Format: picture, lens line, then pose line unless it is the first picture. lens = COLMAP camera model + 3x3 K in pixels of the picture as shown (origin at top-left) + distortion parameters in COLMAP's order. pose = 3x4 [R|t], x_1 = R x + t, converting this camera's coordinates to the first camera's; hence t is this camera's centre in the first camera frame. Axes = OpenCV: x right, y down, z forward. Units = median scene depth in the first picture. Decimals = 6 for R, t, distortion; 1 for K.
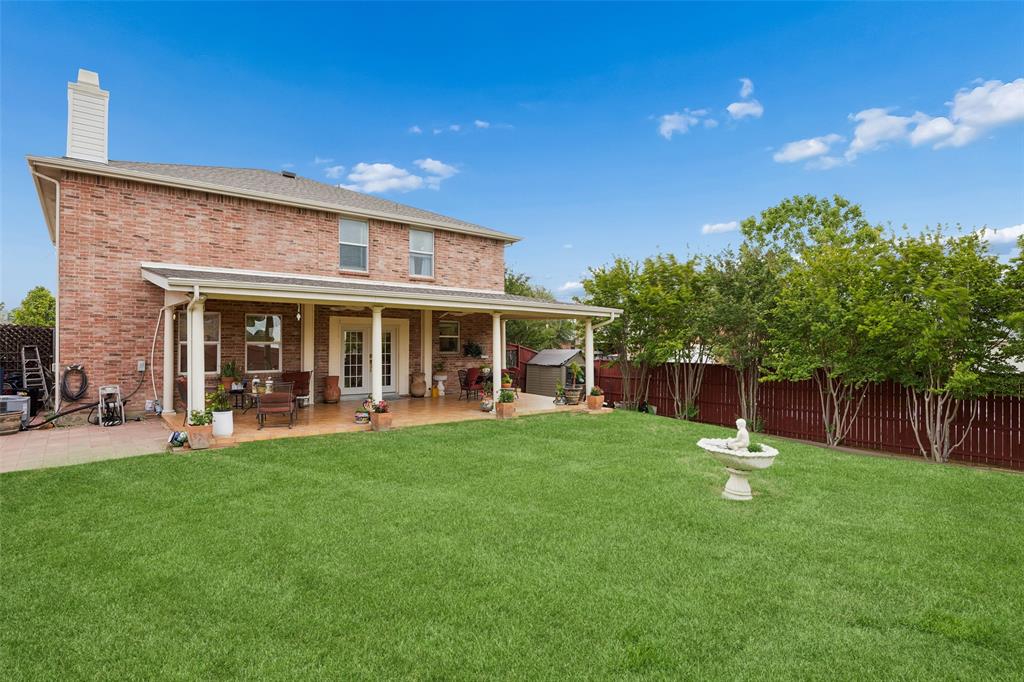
lens RADIAL K [[537.5, 0, 515.9], [0, 537.5, 342.1], [0, 0, 1]] dist [-0.004342, -0.000313]
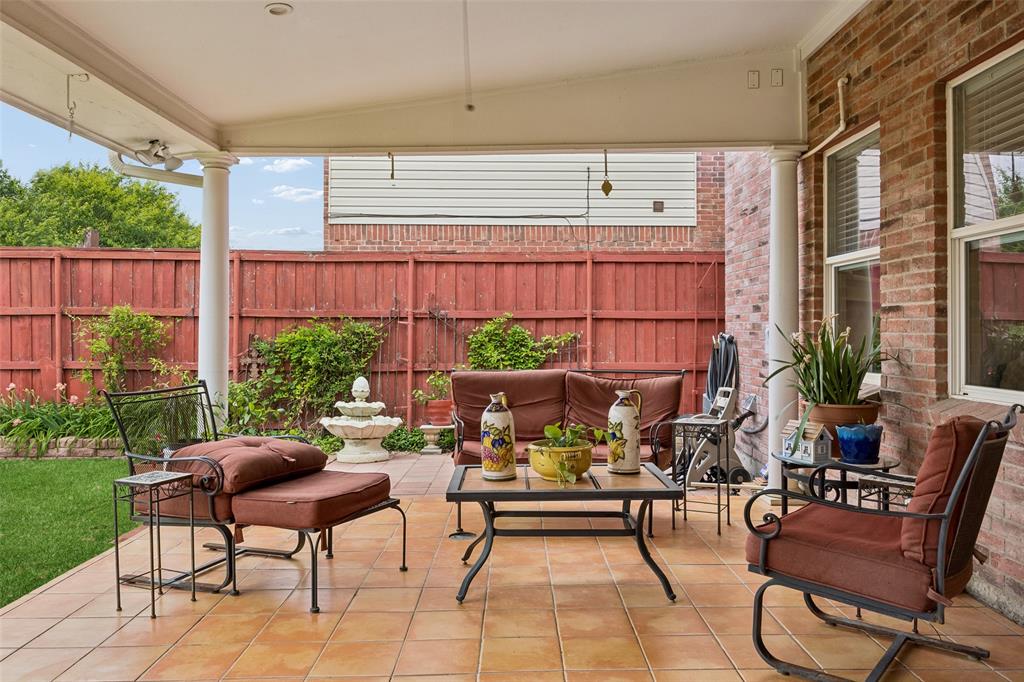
lens RADIAL K [[757.6, 0, 511.0], [0, 757.6, 334.8], [0, 0, 1]] dist [0.003732, 0.000404]
pose [[-0.623325, 0.001522, -0.781962, -0.190227], [0.001197, 0.999999, 0.000993, 0.035199], [0.781962, -0.000317, -0.623326, 1.021384]]
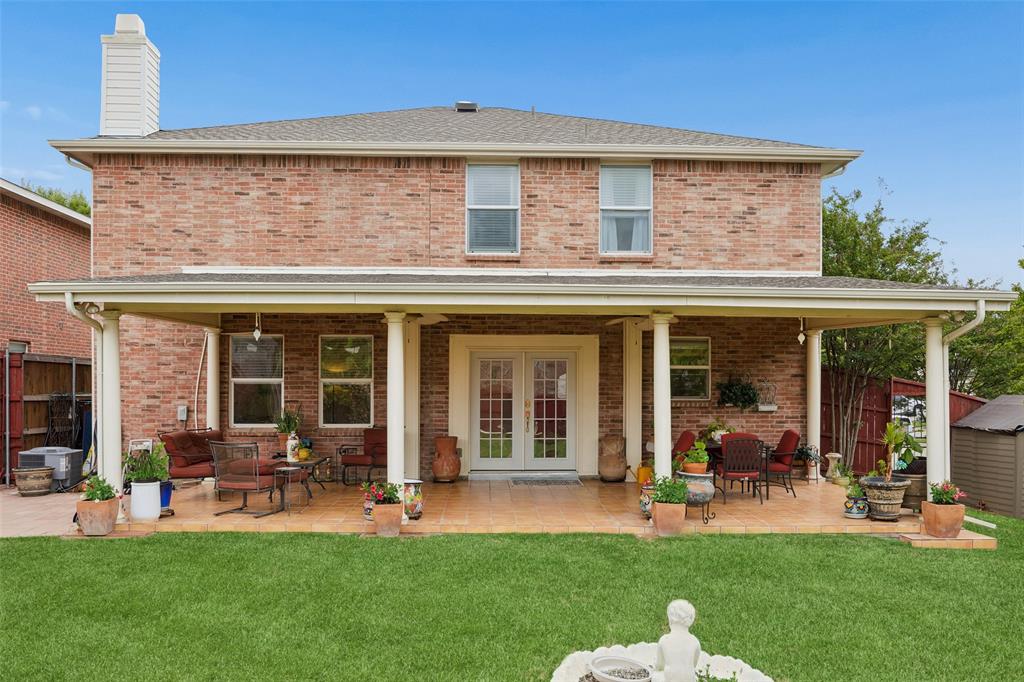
lens RADIAL K [[922.7, 0, 515.7], [0, 922.7, 392.5], [0, 0, 1]] dist [-0.008108, 0.012728]
pose [[0.798554, 0.002519, -0.601918, 0.339640], [0.003232, 0.999959, 0.008473, 0.007122], [0.601915, -0.008711, 0.798513, 0.253464]]
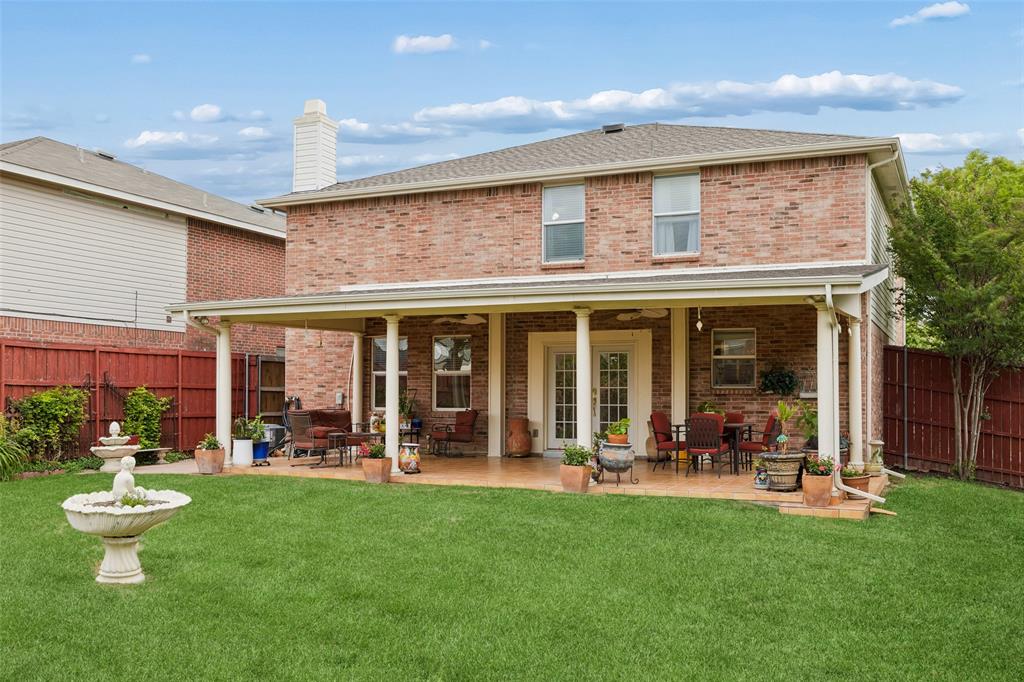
lens RADIAL K [[970.6, 0, 505.1], [0, 970.6, 372.7], [0, 0, 1]] dist [-0.004477, 0.000000]
pose [[0.447730, -0.022886, -0.893876, 0.808695], [0.002563, 0.999701, -0.024311, 0.035990], [0.894165, 0.008593, 0.447655, 0.441177]]
